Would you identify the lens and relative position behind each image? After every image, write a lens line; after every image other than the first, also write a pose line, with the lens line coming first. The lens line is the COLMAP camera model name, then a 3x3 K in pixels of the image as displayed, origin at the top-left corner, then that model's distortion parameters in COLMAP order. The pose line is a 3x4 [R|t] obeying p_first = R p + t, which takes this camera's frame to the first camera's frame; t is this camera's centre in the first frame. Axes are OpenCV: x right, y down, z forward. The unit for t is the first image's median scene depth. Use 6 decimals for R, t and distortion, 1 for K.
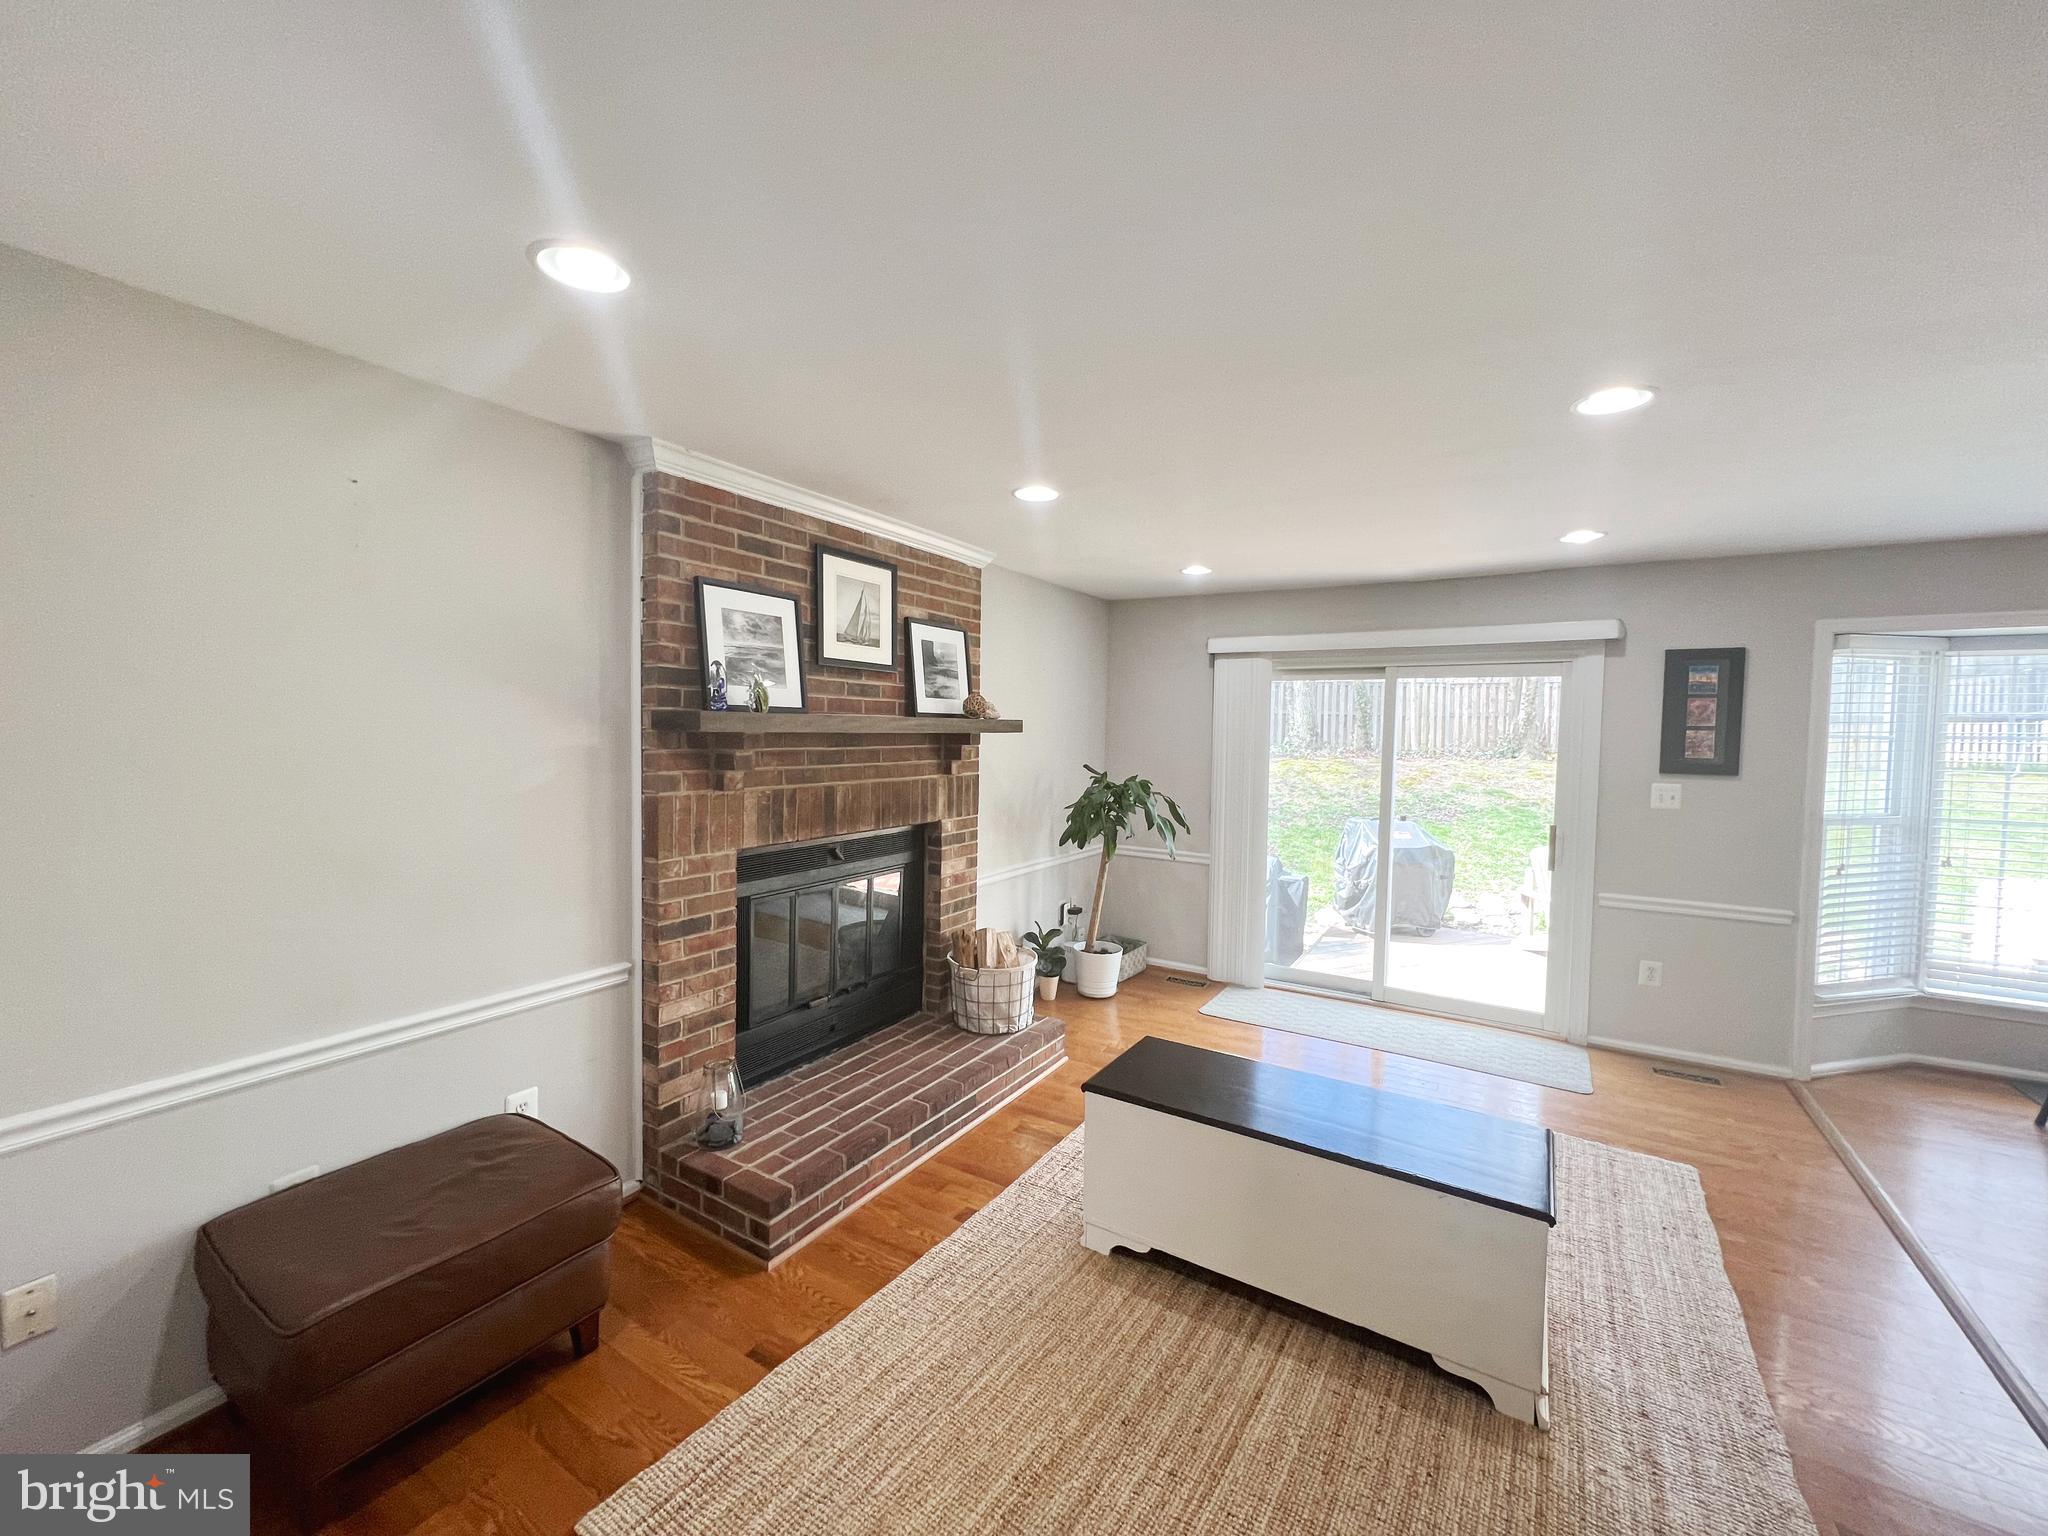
lens RADIAL K [[823.8, 0, 1017.9], [0, 823.8, 767.2], [0, 0, 1]] dist [0.000365, -0.000009]
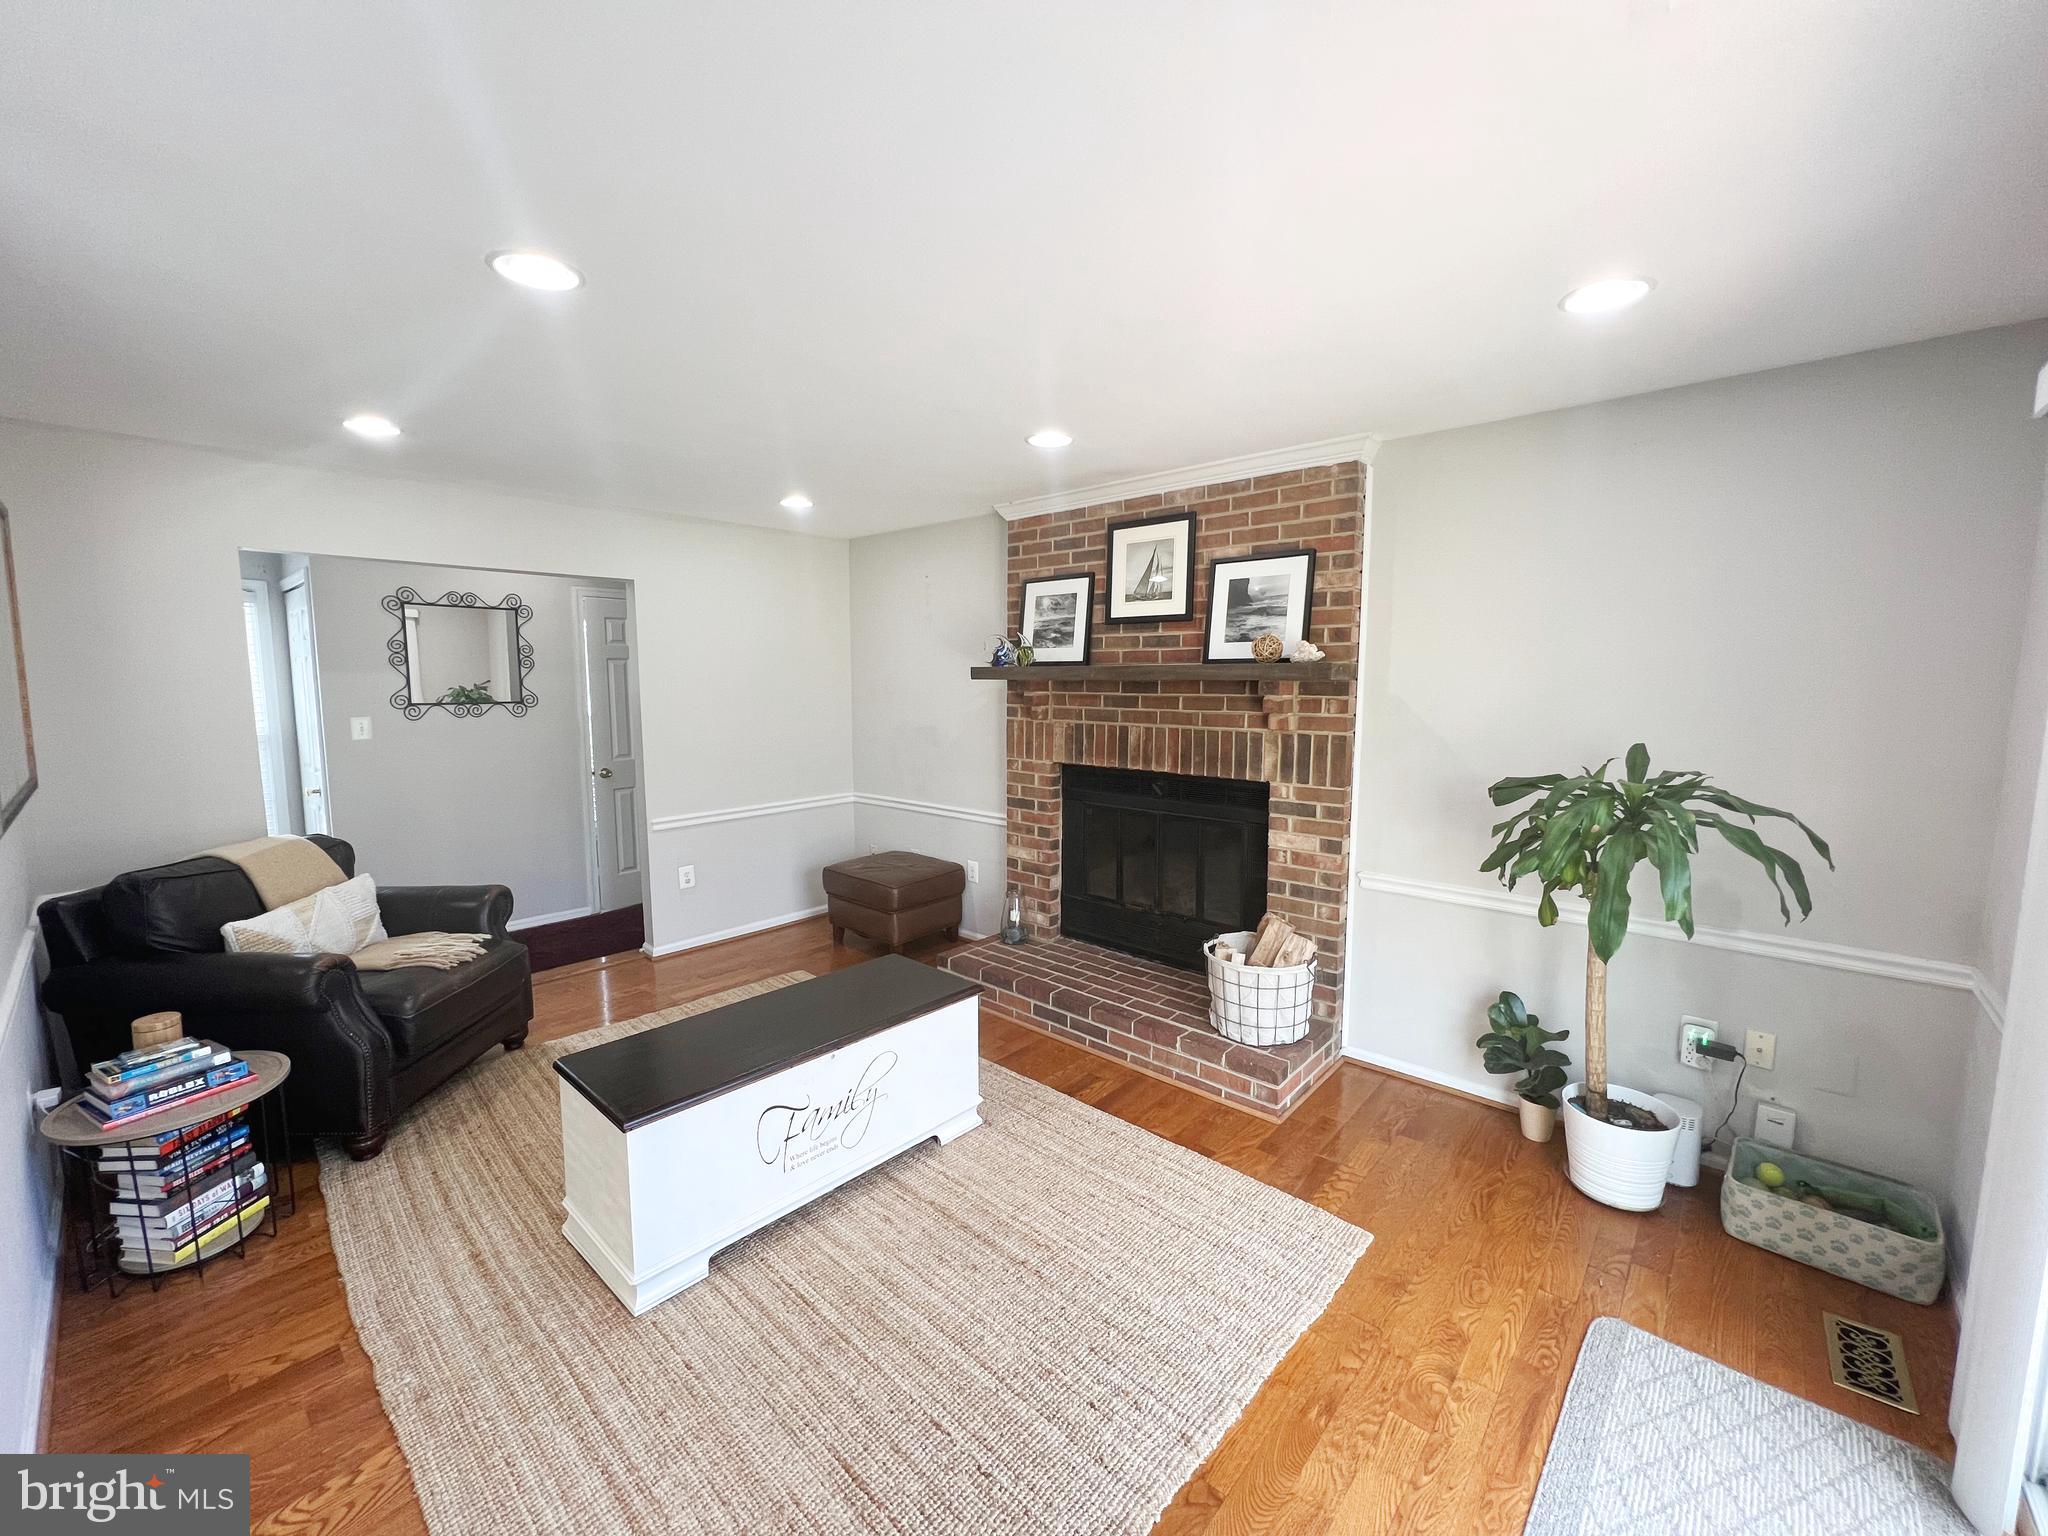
lens RADIAL K [[823.8, 0, 1020.1], [0, 823.8, 765.1], [0, 0, 1]] dist [0.000365, -0.000009]
pose [[-0.188208, 0.091543, -0.977854, 0.941900], [-0.049211, 0.993517, 0.102481, -0.034427], [0.980896, 0.067409, -0.182483, 1.050199]]
